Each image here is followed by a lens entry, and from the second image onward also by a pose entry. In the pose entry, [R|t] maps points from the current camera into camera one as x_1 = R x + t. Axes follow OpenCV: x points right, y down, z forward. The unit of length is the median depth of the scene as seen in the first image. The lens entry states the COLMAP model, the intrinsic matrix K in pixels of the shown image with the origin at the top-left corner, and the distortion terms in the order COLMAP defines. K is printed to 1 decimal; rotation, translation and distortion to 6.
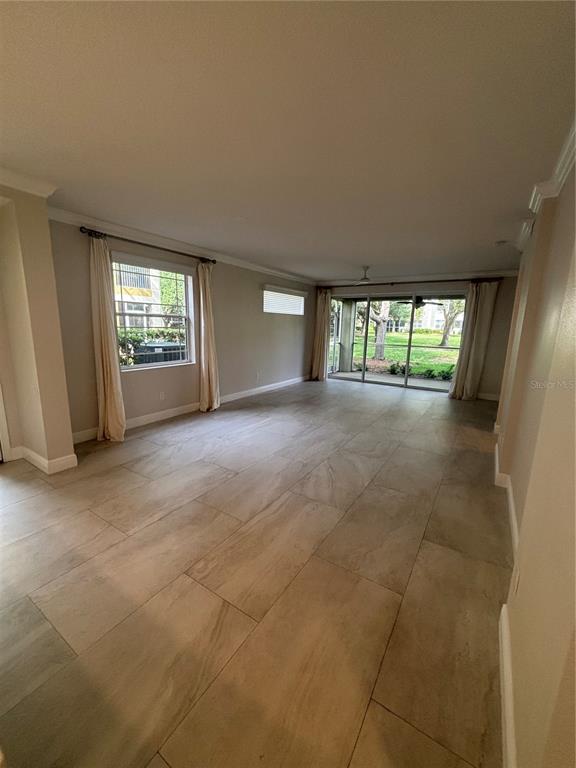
lens RADIAL K [[309.8, 0, 287.3], [0, 309.8, 386.5], [0, 0, 1]] dist [-0.000254, 0.001153]
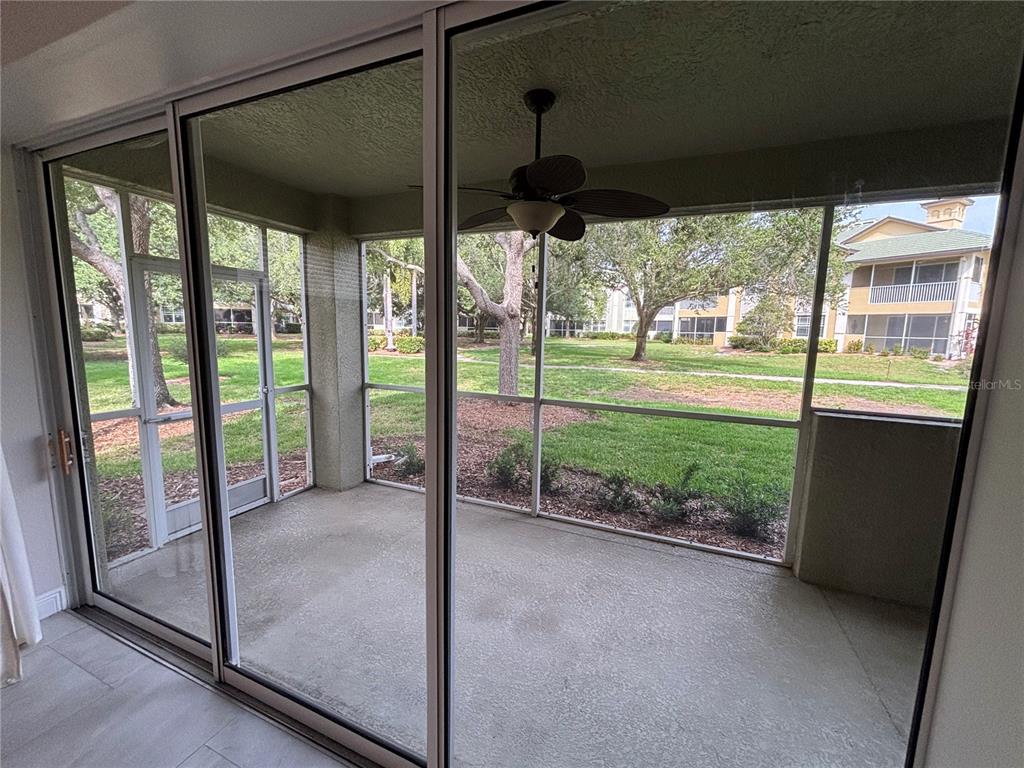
lens RADIAL K [[413.0, 0, 510.2], [0, 413.0, 383.5], [0, 0, 1]] dist [-0.000254, 0.001153]
pose [[0.985092, -0.024972, 0.170204, 0.504522], [0.035260, 0.997712, -0.057690, -0.206026], [-0.168374, 0.062832, 0.983719, 1.072931]]
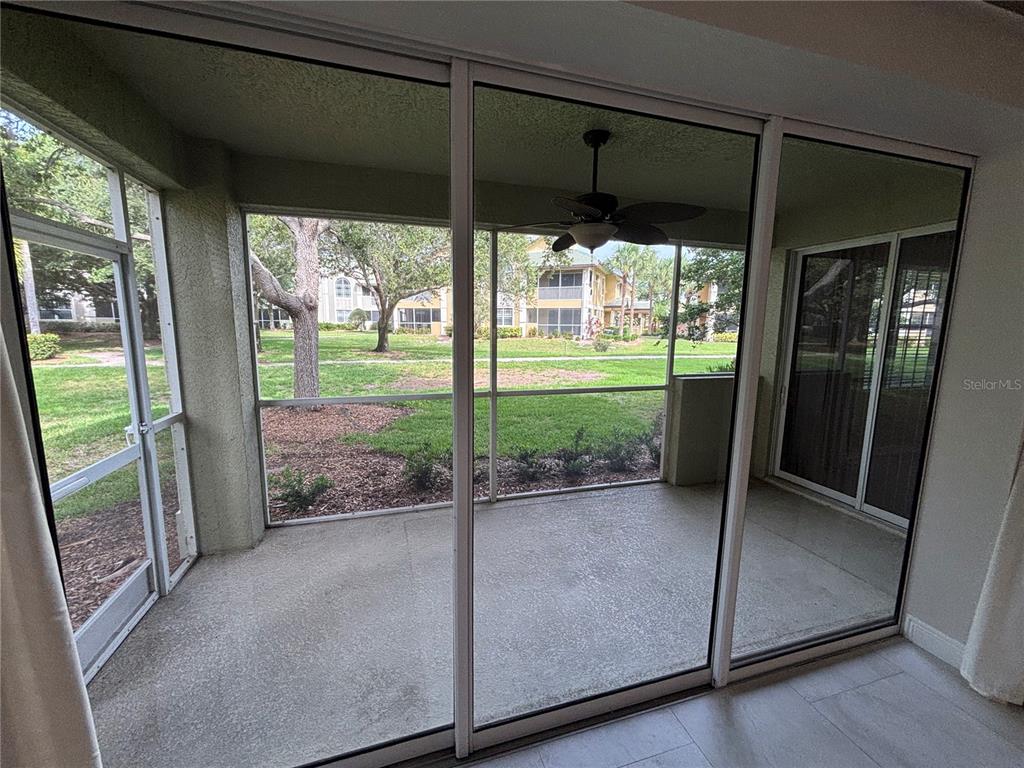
lens RADIAL K [[413.0, 0, 511.7], [0, 413.0, 386.3], [0, 0, 1]] dist [-0.000254, 0.001153]
pose [[0.642675, -0.130720, 0.754904, 0.200575], [0.152599, 0.987434, 0.041073, -0.245543], [-0.750787, 0.088801, 0.654548, 1.207871]]
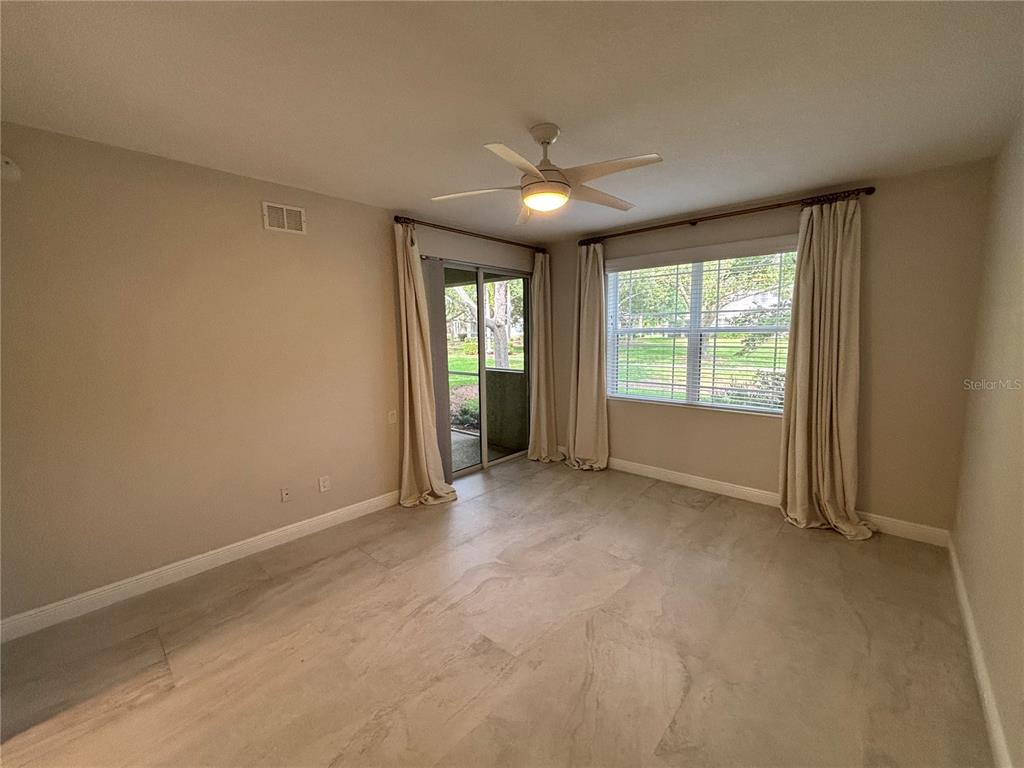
lens RADIAL K [[413.0, 0, 507.2], [0, 413.0, 382.0], [0, 0, 1]] dist [-0.000254, 0.001153]
pose [[0.981718, -0.022646, -0.188988, 1.157431], [0.008054, 0.996950, -0.077628, -0.075727], [0.190170, 0.074686, 0.978906, 0.451453]]
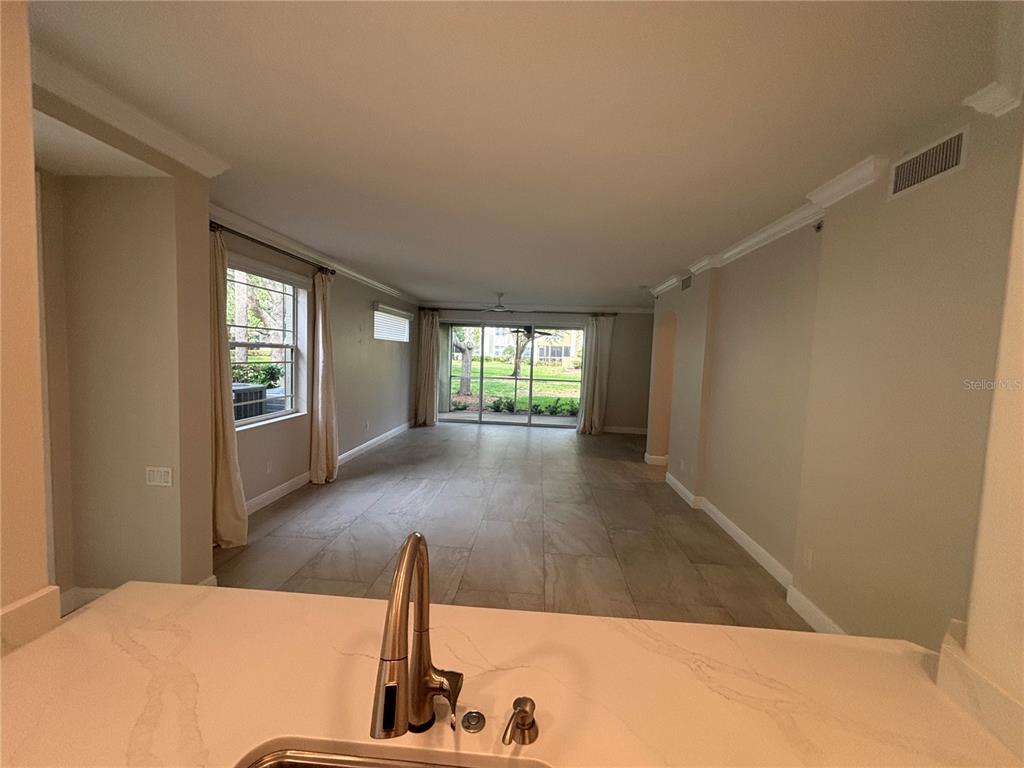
lens RADIAL K [[413.0, 0, 512.0], [0, 413.0, 381.9], [0, 0, 1]] dist [-0.000254, 0.001153]
pose [[0.874143, -0.022039, 0.485169, -0.298412], [0.078403, 0.992271, -0.096186, -0.017756], [-0.479299, 0.122119, 0.869114, -0.011402]]
